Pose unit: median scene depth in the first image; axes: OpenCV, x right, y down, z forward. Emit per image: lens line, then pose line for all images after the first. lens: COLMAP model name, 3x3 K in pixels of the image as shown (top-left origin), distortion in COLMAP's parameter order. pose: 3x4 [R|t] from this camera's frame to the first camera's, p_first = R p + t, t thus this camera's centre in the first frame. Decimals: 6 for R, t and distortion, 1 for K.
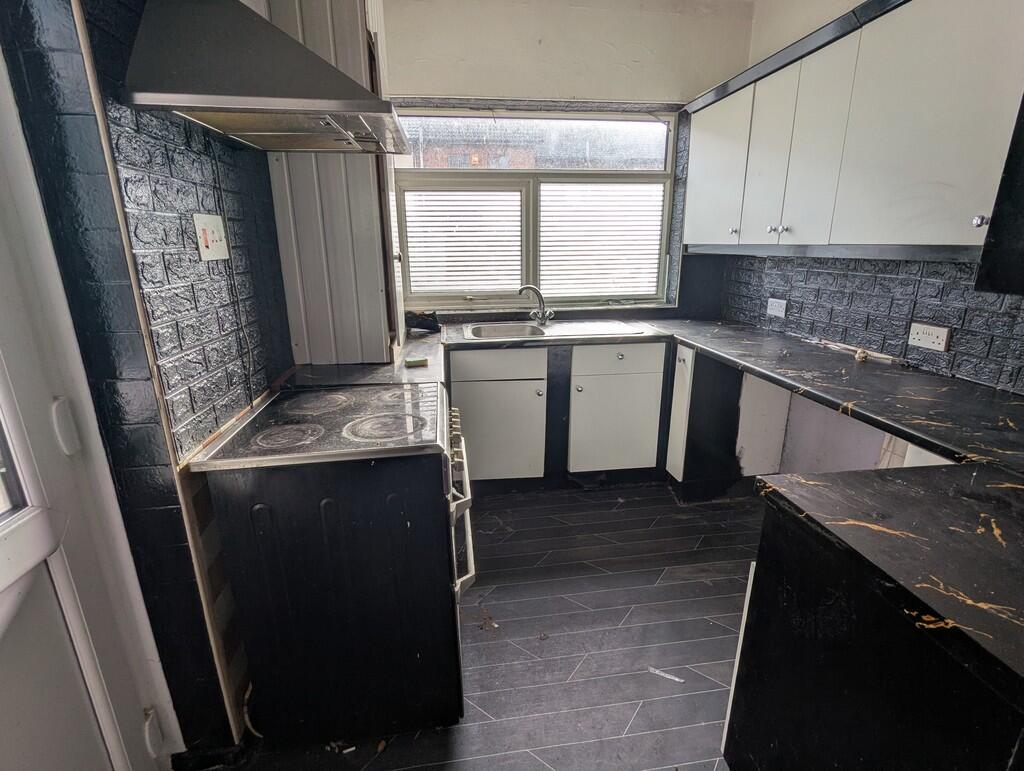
lens RADIAL K [[490.1, 0, 512.3], [0, 490.1, 384.3], [0, 0, 1]] dist [0.003878, 0.000410]
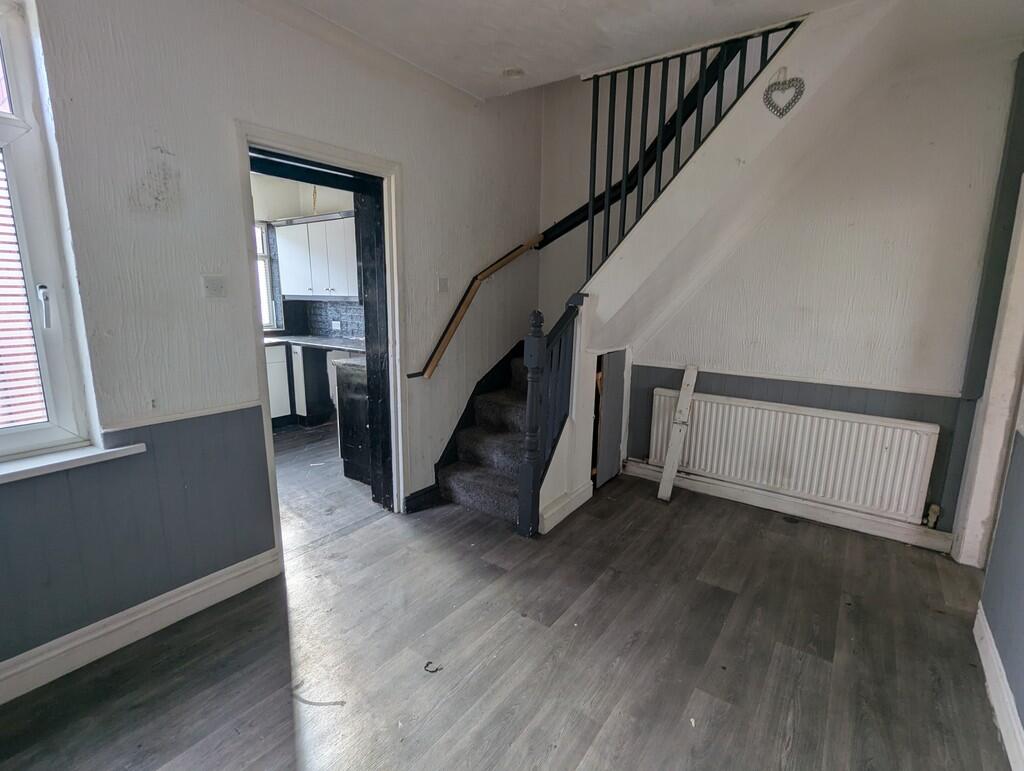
lens RADIAL K [[490.1, 0, 511.2], [0, 490.1, 387.8], [0, 0, 1]] dist [0.003878, 0.000410]
pose [[0.694170, -0.124772, 0.708915, -0.452898], [0.187958, 0.982113, -0.011192, 0.266514], [-0.694838, 0.141015, 0.705206, -0.943064]]
